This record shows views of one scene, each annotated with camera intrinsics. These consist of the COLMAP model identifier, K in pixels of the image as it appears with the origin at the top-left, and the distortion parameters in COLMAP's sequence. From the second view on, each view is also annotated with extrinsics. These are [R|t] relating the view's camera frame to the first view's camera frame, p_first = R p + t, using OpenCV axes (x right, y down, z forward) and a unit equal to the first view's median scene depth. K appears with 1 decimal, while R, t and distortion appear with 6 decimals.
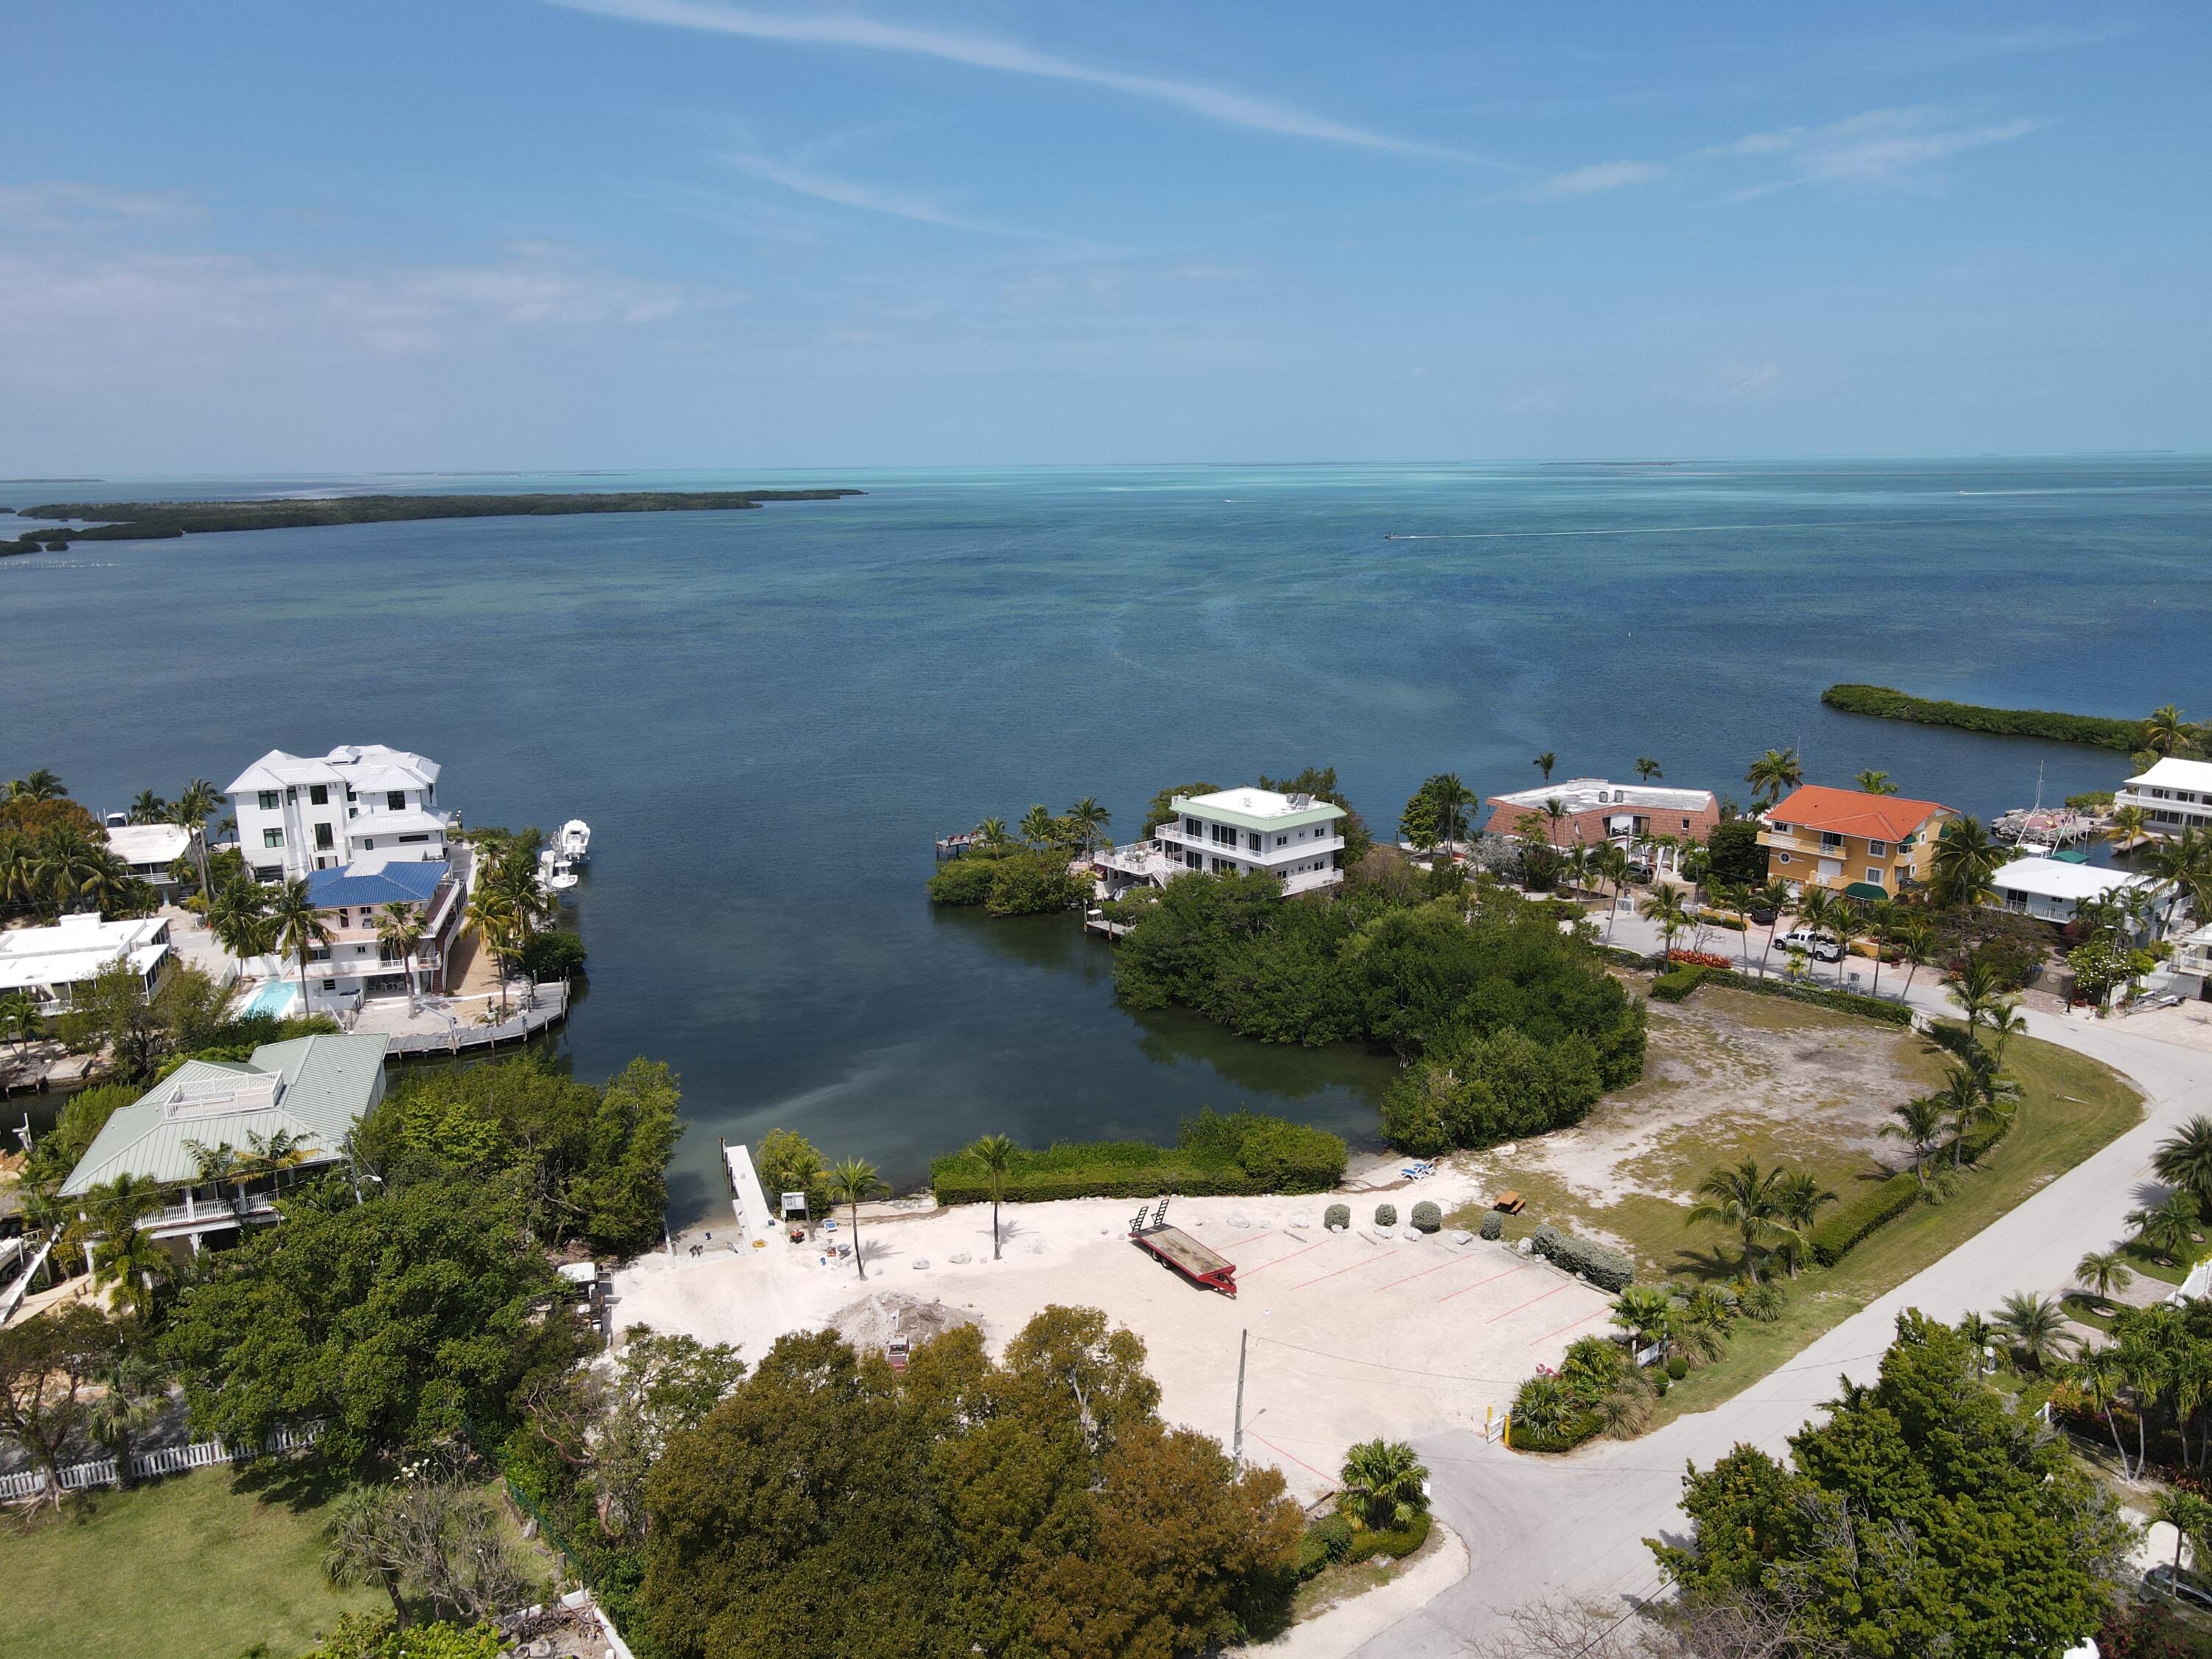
lens RADIAL K [[1635.6, 0, 1150.3], [0, 1635.6, 830.4], [0, 0, 1]] dist [0.025454, -0.008882]
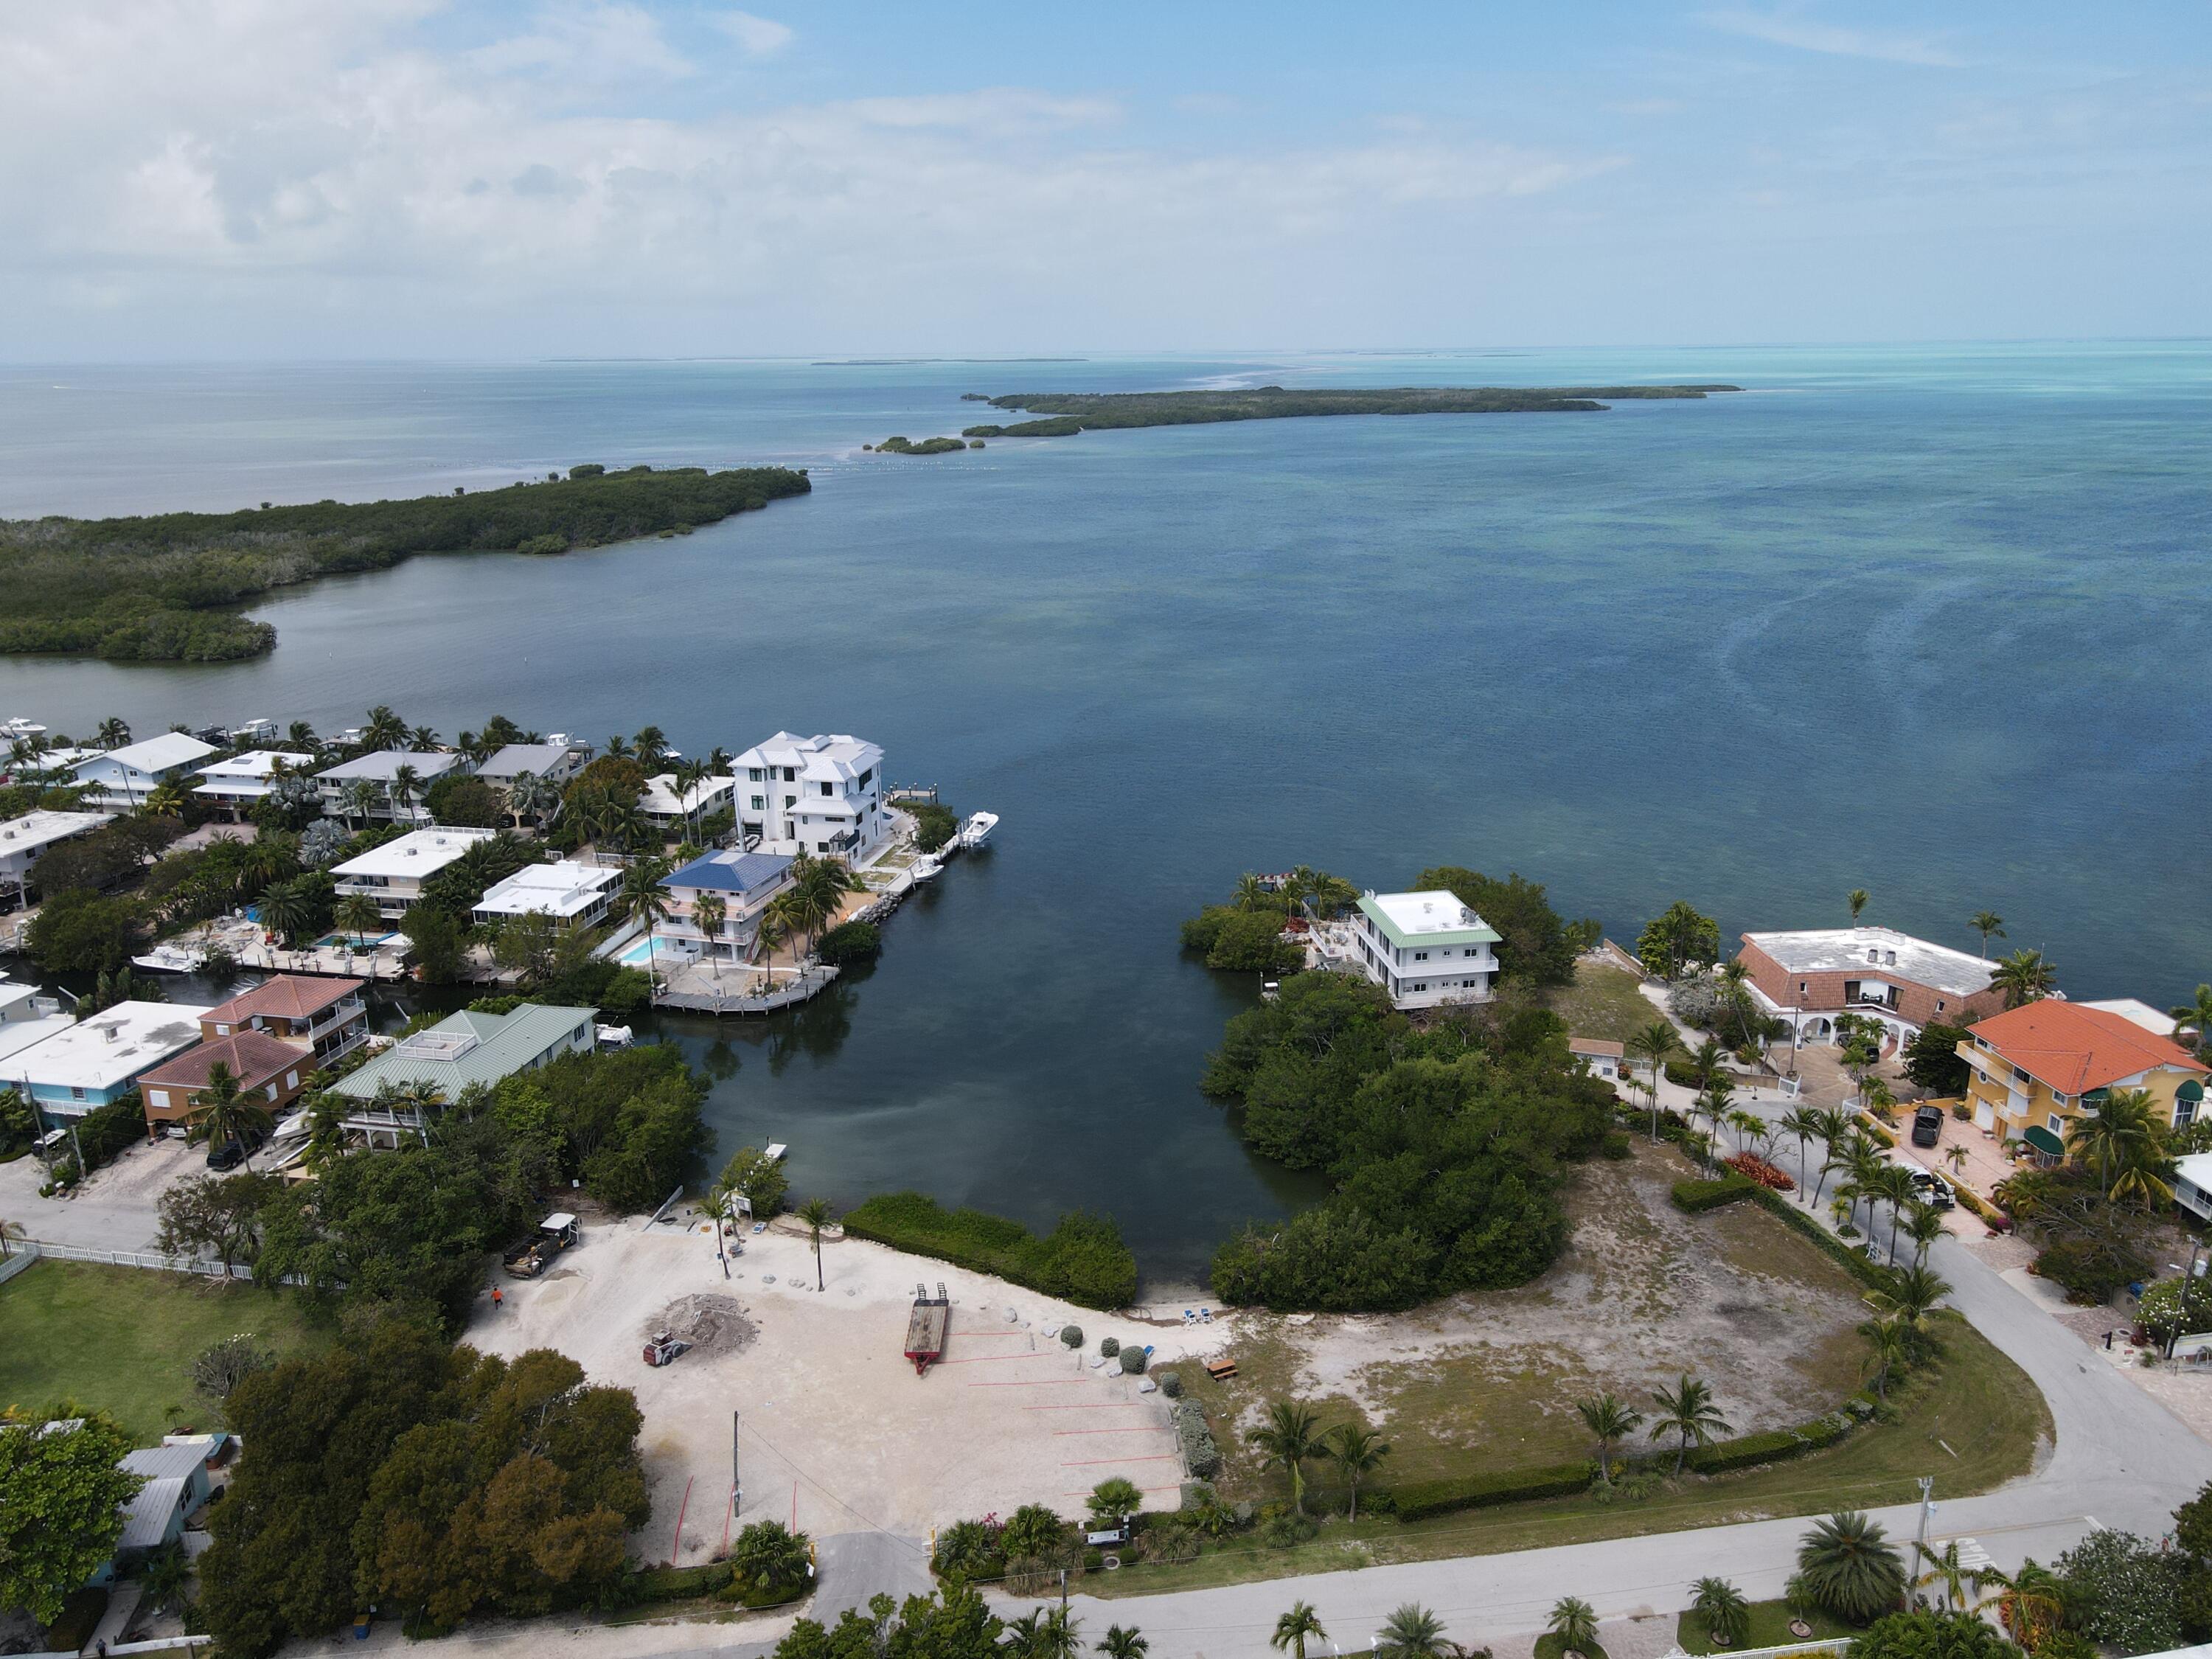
lens RADIAL K [[1652.6, 0, 1118.5], [0, 1652.6, 823.2], [0, 0, 1]] dist [0.000126, 0.046932]
pose [[0.855995, 0.146430, -0.495814, 0.415124], [-0.113941, 0.988902, 0.095342, -0.152391], [0.504272, -0.025119, 0.863179, -0.005403]]
